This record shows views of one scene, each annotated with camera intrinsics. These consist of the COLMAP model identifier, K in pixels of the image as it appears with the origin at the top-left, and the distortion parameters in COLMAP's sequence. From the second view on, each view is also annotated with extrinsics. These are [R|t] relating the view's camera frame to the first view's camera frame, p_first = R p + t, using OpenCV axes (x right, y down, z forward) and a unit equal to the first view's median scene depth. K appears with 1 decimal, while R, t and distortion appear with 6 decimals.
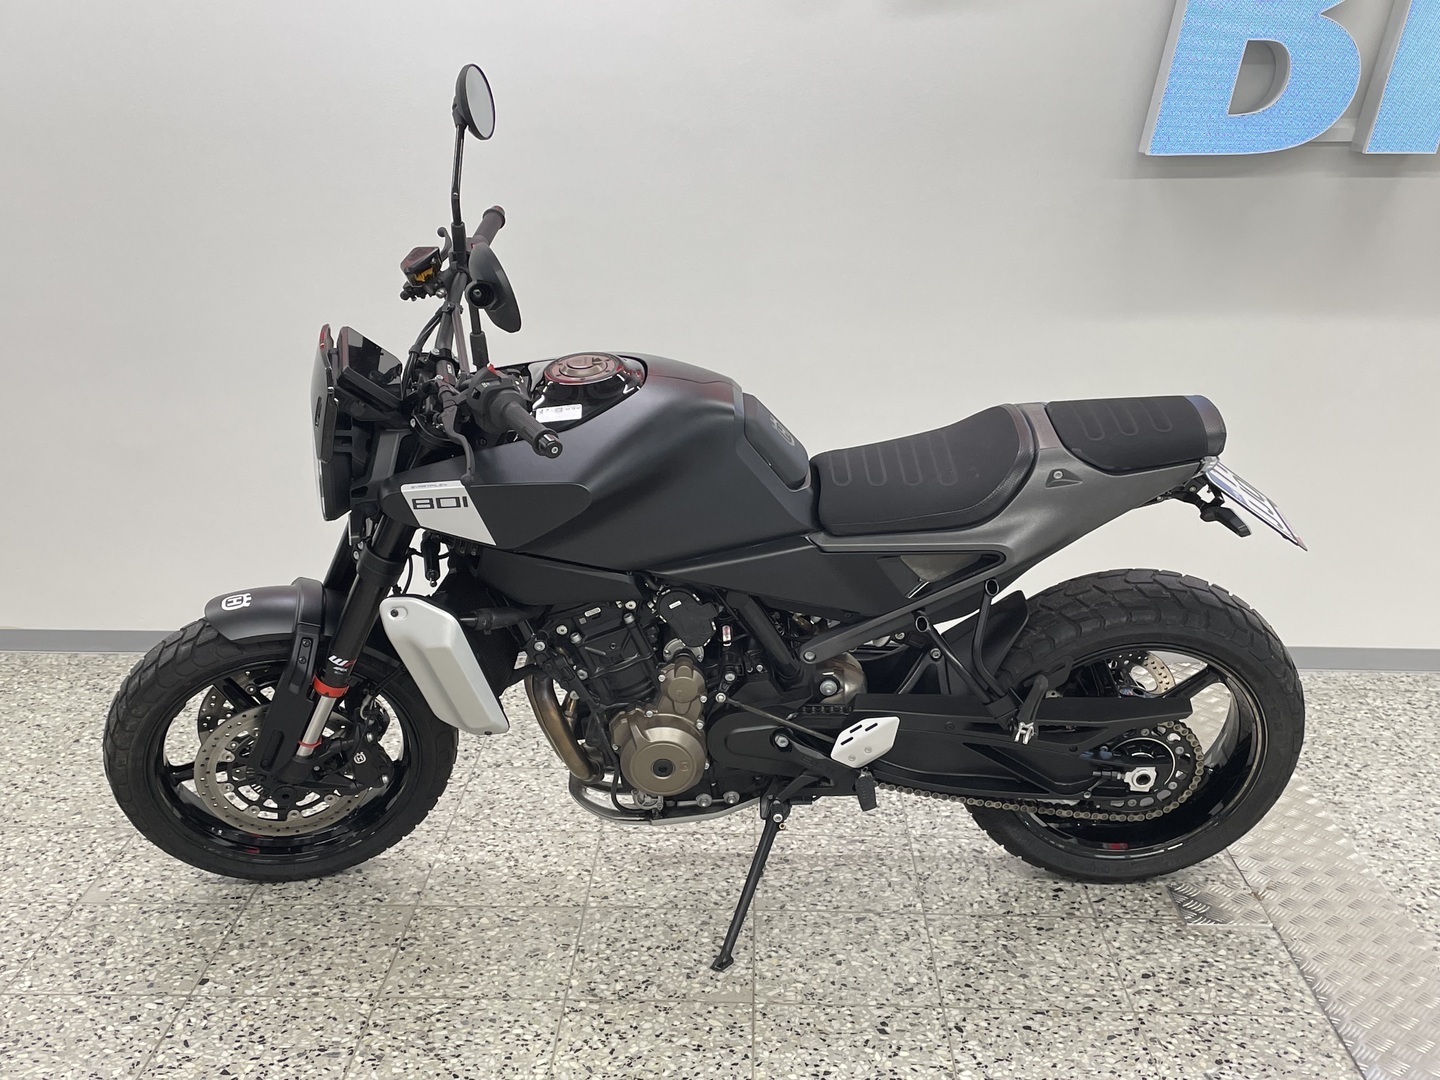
lens RADIAL K [[1659.3, 0, 711.8], [0, 1659.3, 528.3], [0, 0, 1]] dist [0.057144, 0.000000]
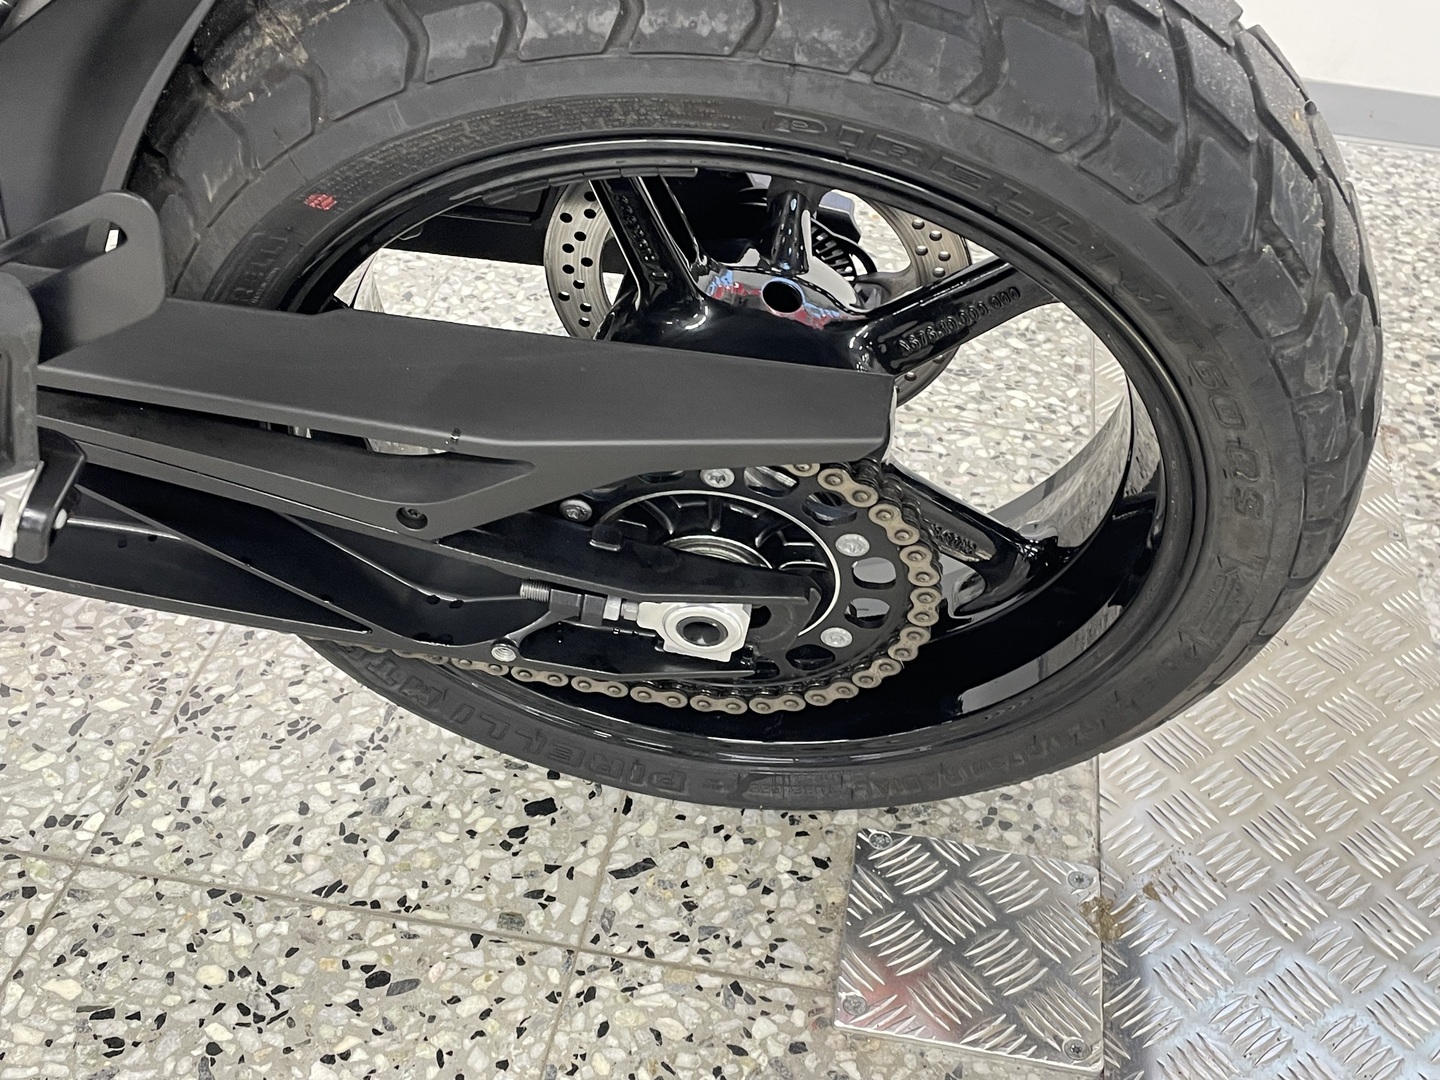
lens RADIAL K [[1659.3, 0, 733.5], [0, 1659.3, 520.7], [0, 0, 1]] dist [0.057144, 0.000000]
pose [[0.988954, 0.128999, -0.072995, 0.274131], [-0.091714, 0.919460, 0.382338, 0.028120], [0.116437, -0.371421, 0.921135, 0.735443]]
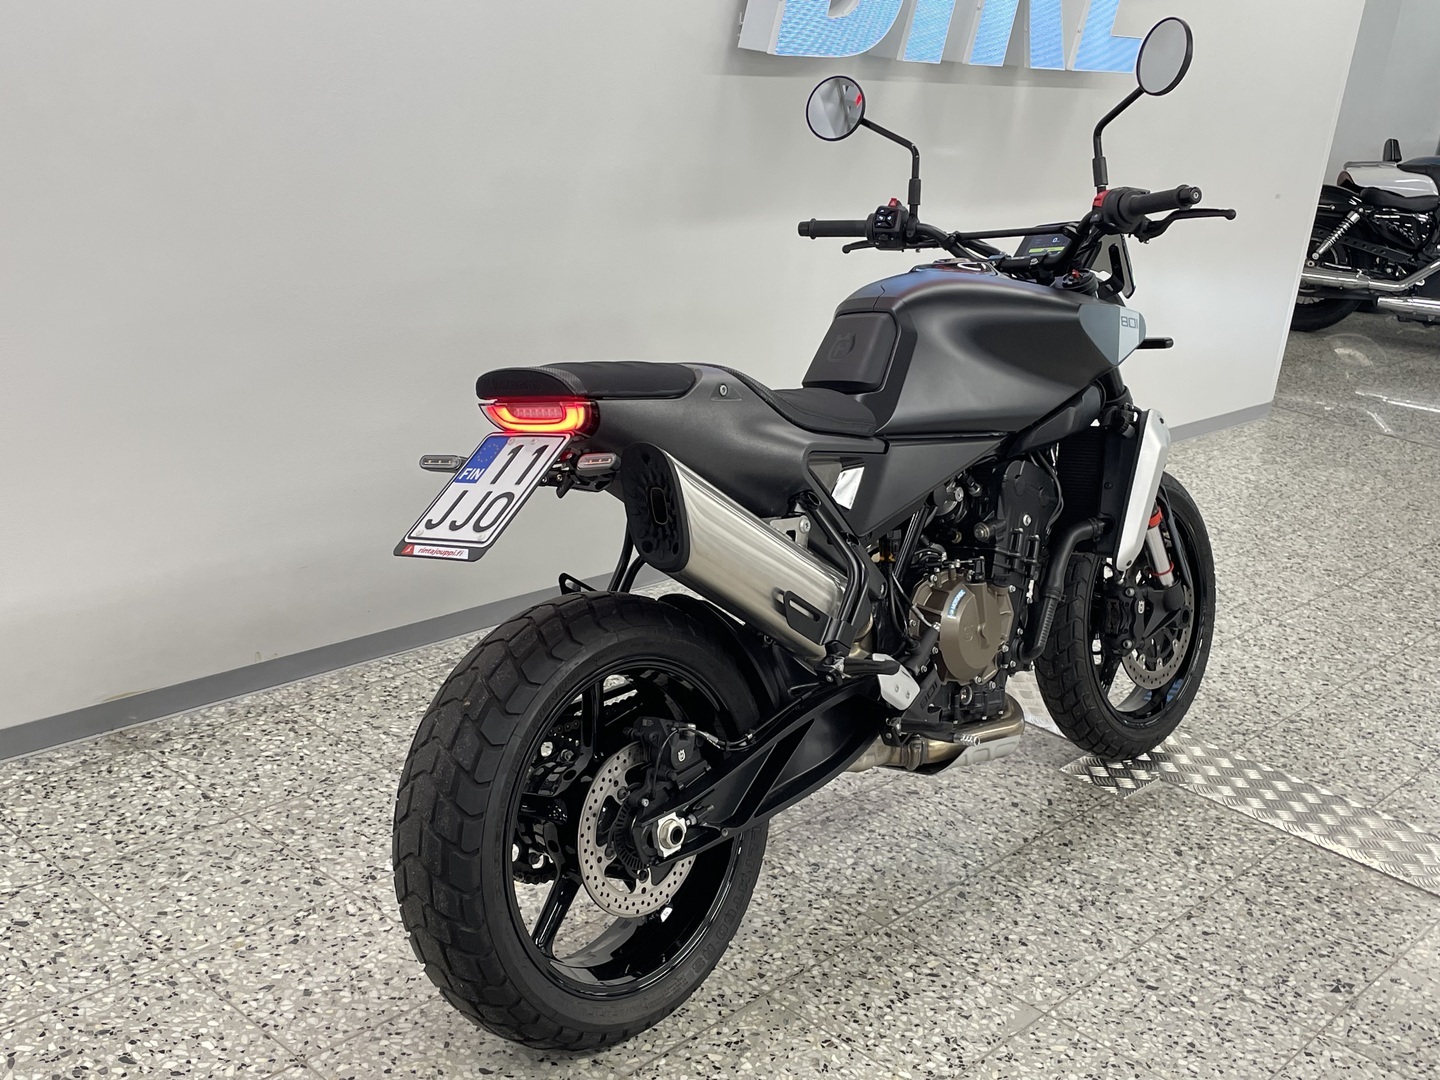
lens RADIAL K [[1697.8, 0, 734.7], [0, 1697.8, 545.9], [0, 0, 1]] dist [0.052388, 0.000000]
pose [[0.633525, -0.183966, 0.751533, -0.694881], [0.090971, 0.982295, 0.163768, -0.136357], [-0.768355, -0.035383, 0.639045, 0.478494]]
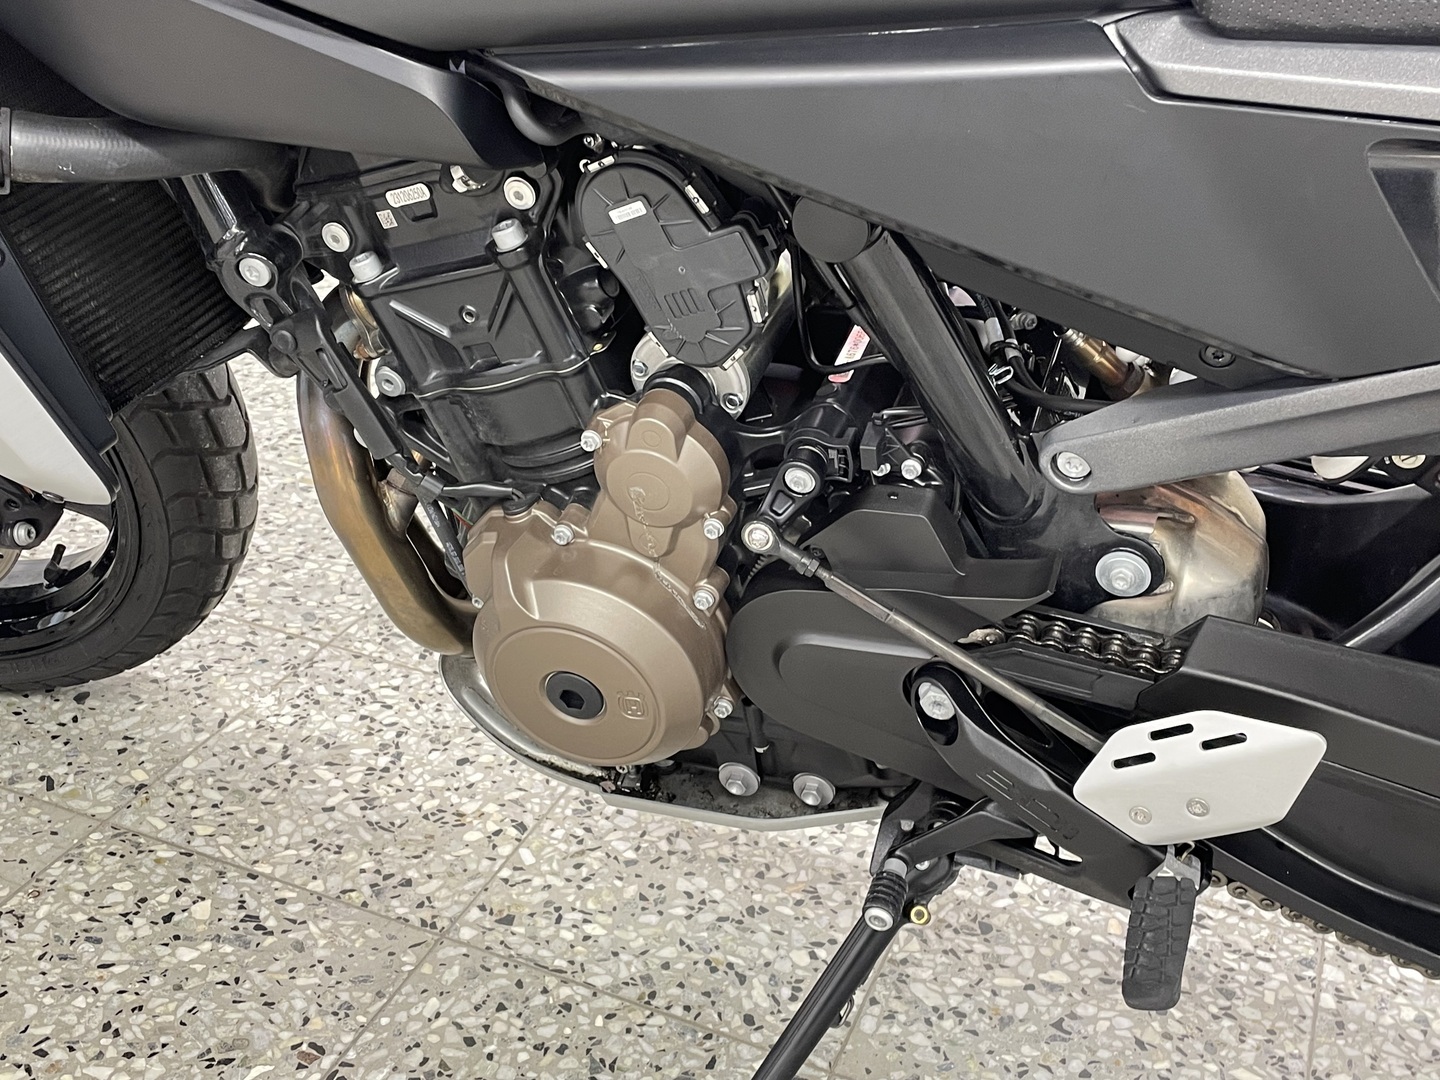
lens RADIAL K [[1659.3, 0, 723.4], [0, 1659.3, 532.6], [0, 0, 1]] dist [0.057144, 0.000000]
pose [[0.936113, 0.218090, -0.275916, 0.081603], [-0.159981, 0.962708, 0.218171, 0.030884], [0.313207, -0.160092, 0.936094, 0.658824]]
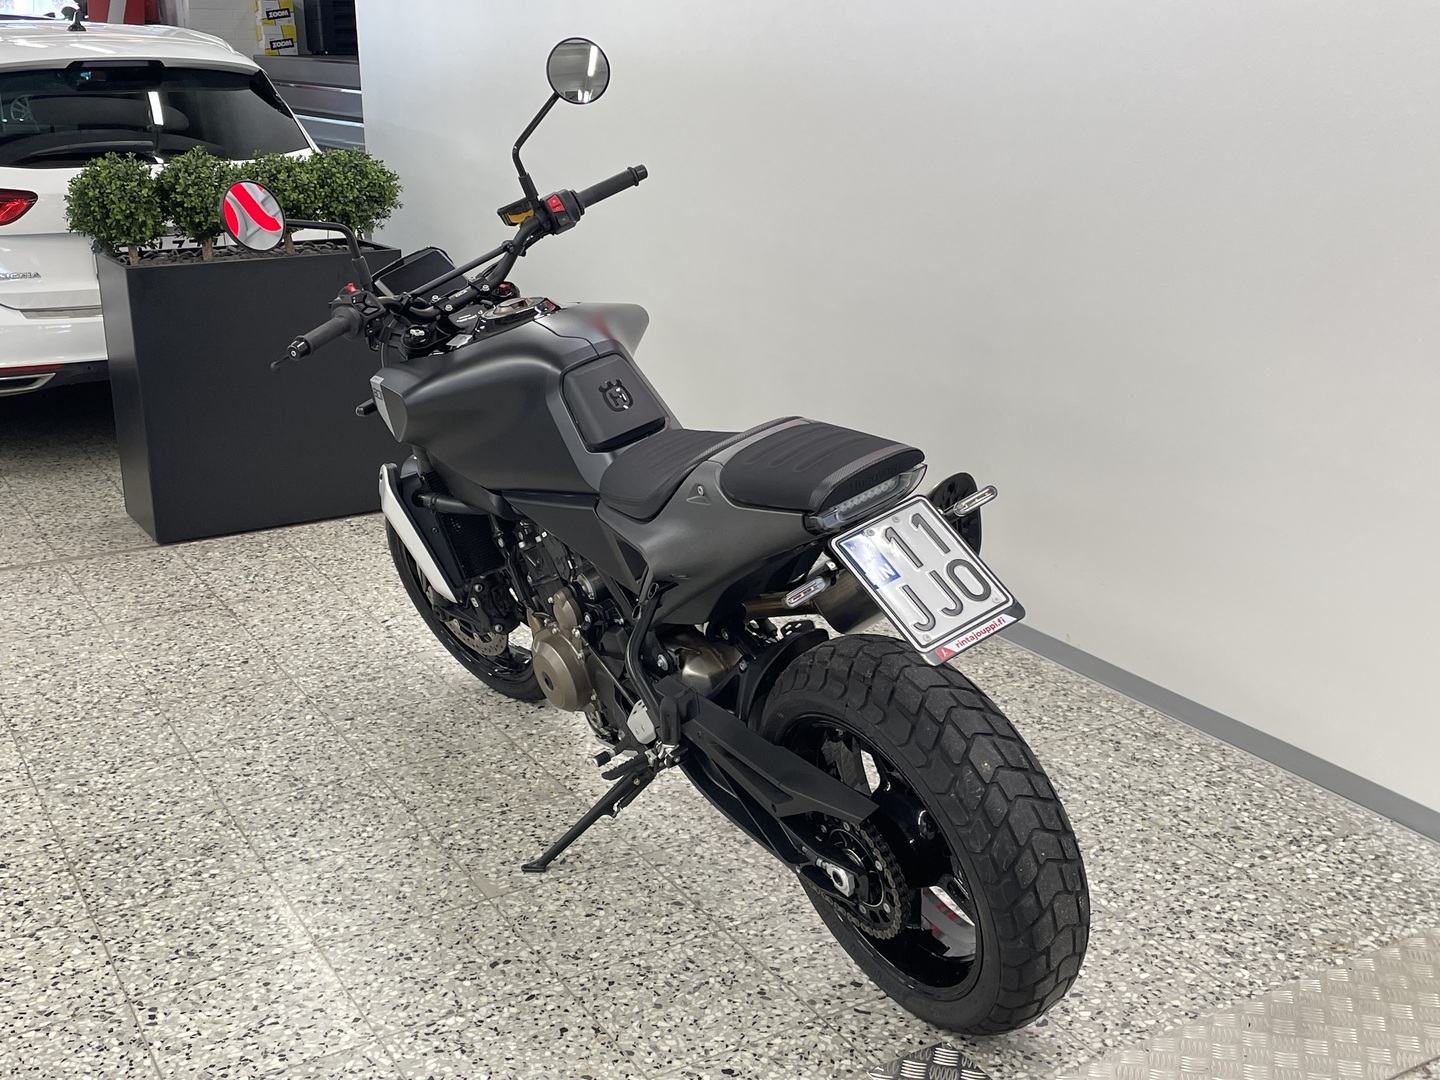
lens RADIAL K [[1659.3, 0, 716.2], [0, 1659.3, 530.5], [0, 0, 1]] dist [0.057144, 0.000000]
pose [[0.523506, 0.239278, -0.817733, 0.856772], [-0.215398, 0.965747, 0.144692, -0.127947], [0.824346, 0.100390, 0.557114, 0.443915]]
